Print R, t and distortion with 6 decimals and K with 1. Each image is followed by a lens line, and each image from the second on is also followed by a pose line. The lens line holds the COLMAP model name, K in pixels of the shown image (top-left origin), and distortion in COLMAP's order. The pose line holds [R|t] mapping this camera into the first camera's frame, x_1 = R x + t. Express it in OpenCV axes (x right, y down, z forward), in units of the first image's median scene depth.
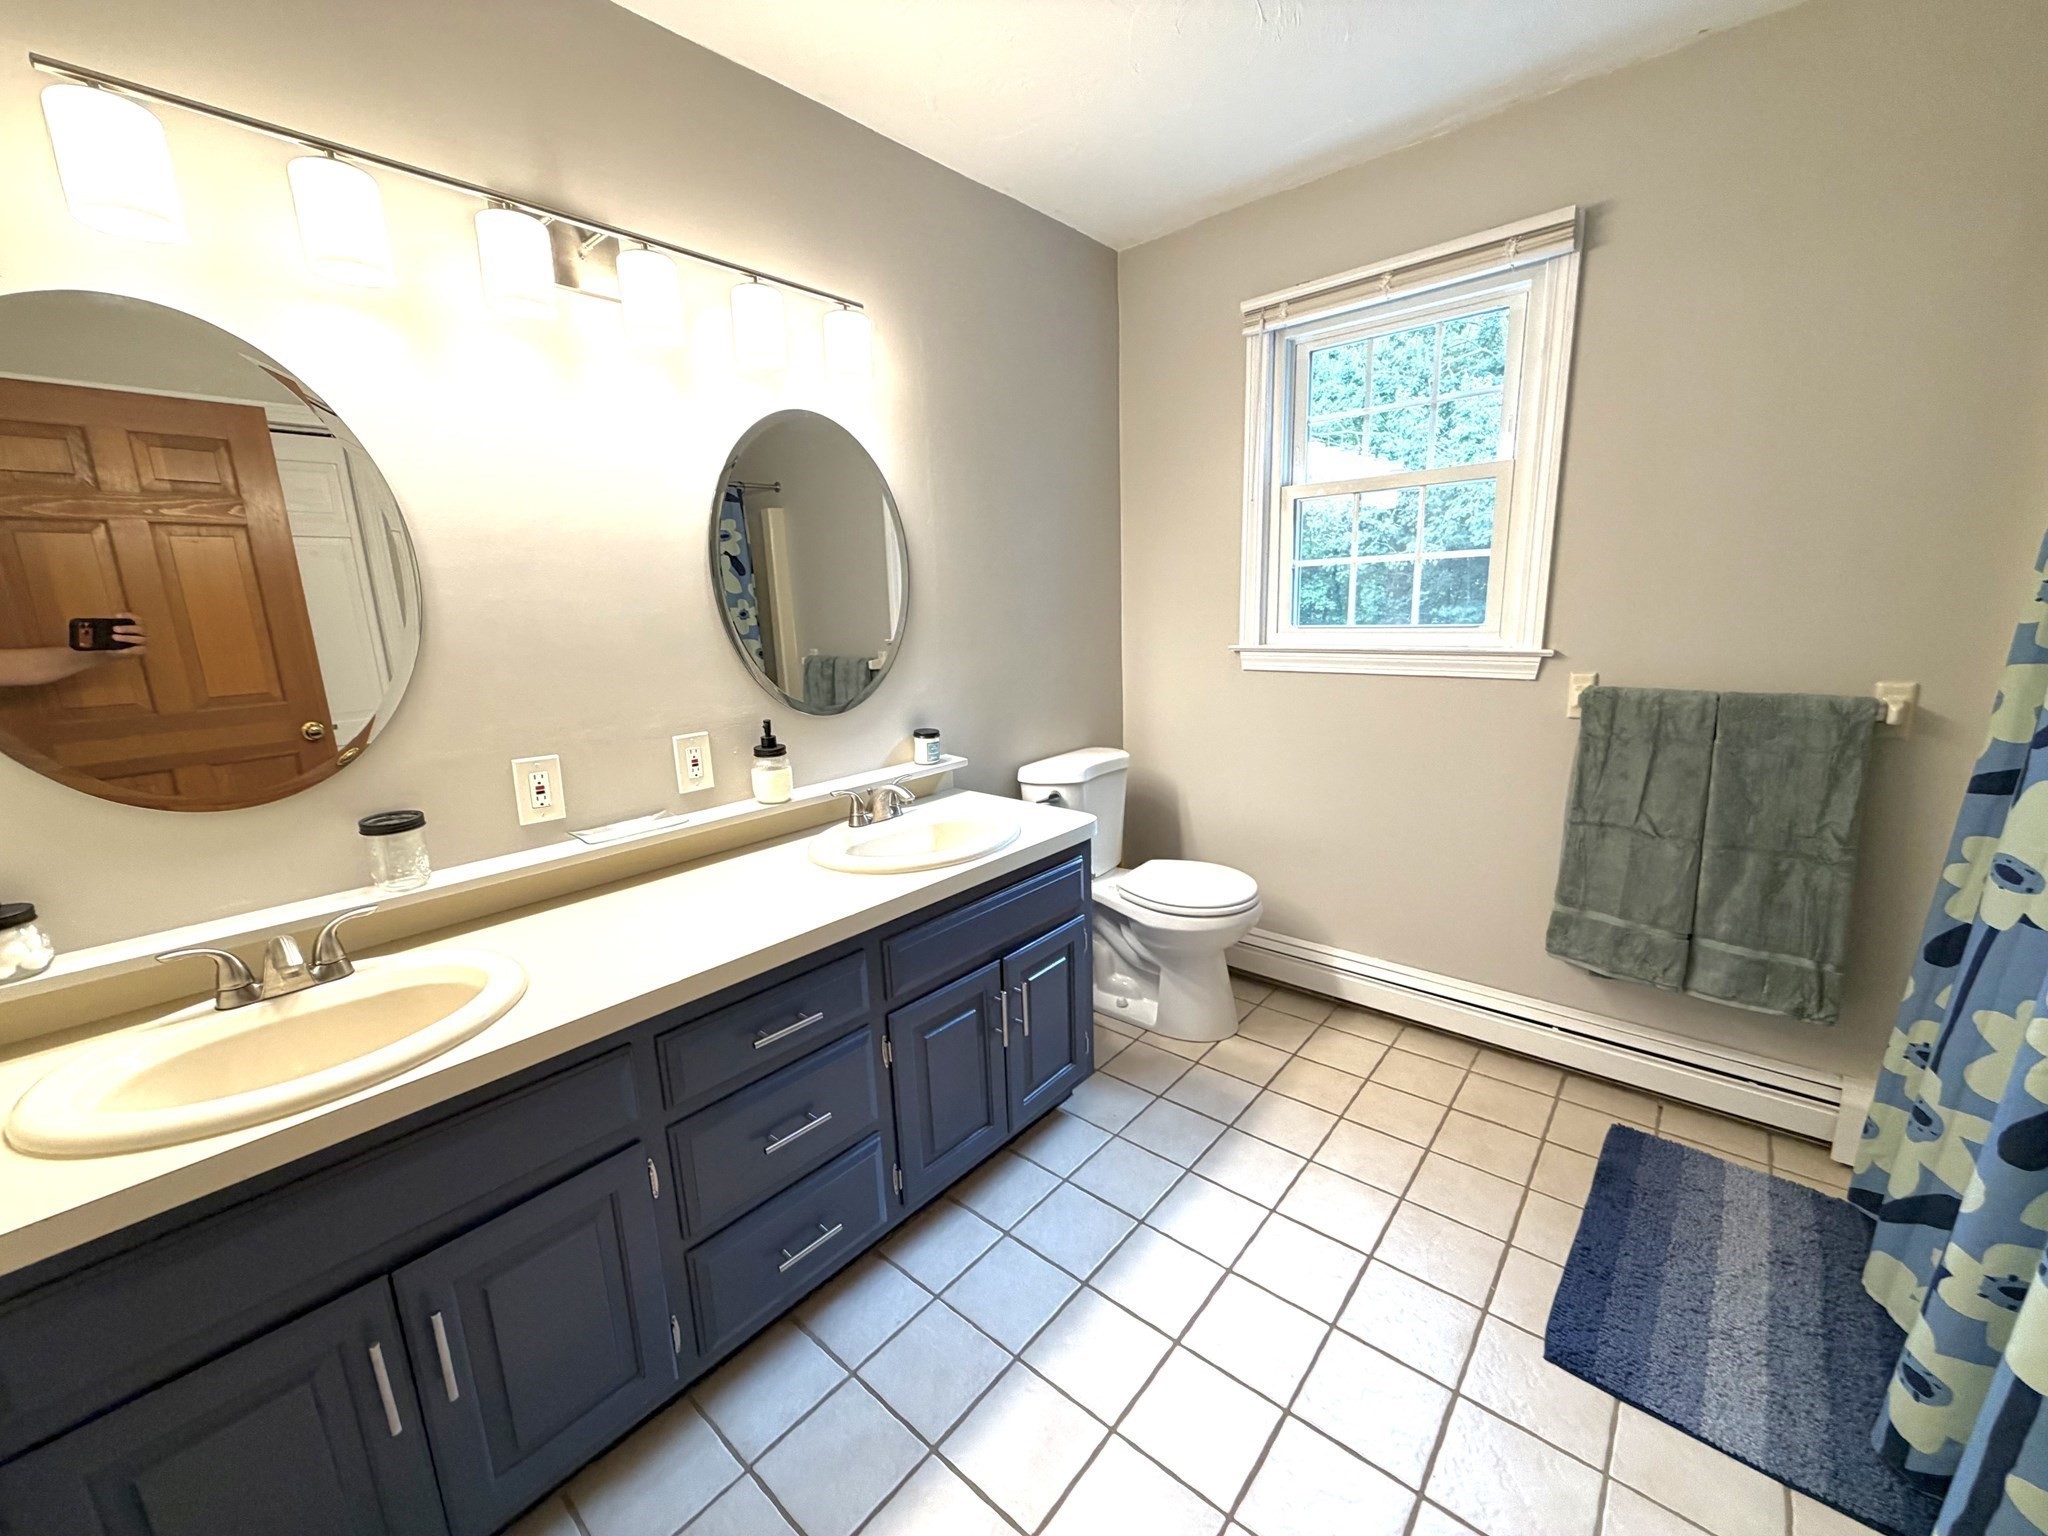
lens RADIAL K [[815.2, 0, 1024.0], [0, 815.2, 768.0], [0, 0, 1]] dist [0.000910, 0.000189]
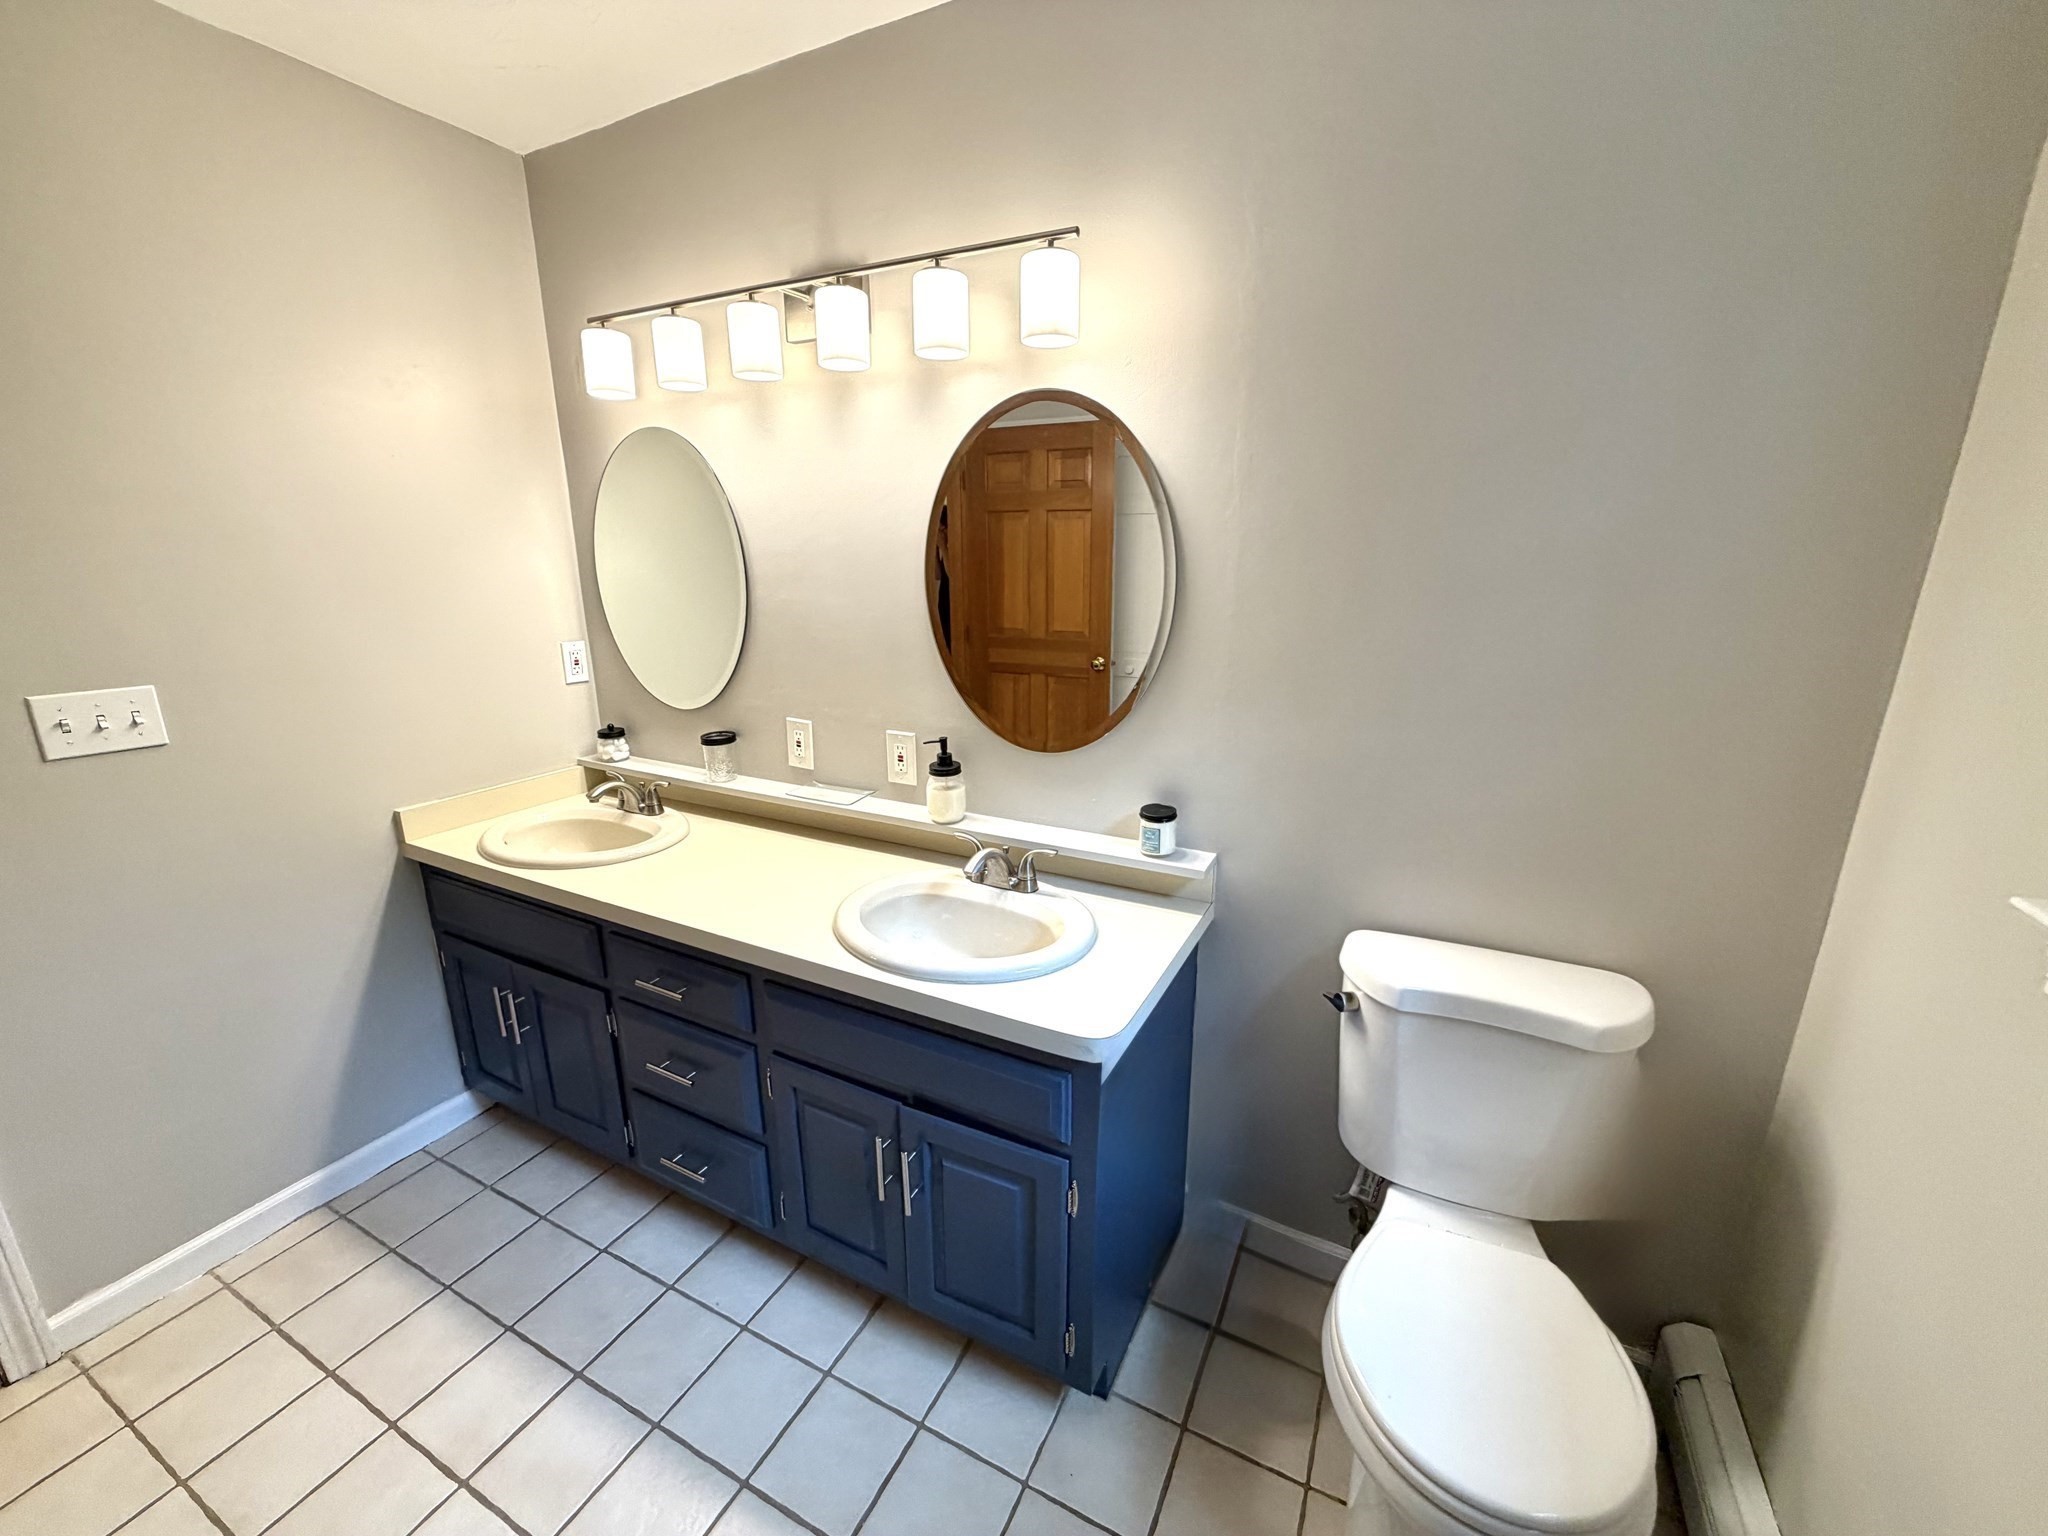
lens RADIAL K [[815.2, 0, 1024.0], [0, 815.2, 768.0], [0, 0, 1]] dist [0.000910, 0.000189]
pose [[0.229991, 0.282991, -0.931139, 0.636106], [-0.207149, 0.949097, 0.237284, -0.281556], [0.950891, 0.138311, 0.276905, 0.849095]]
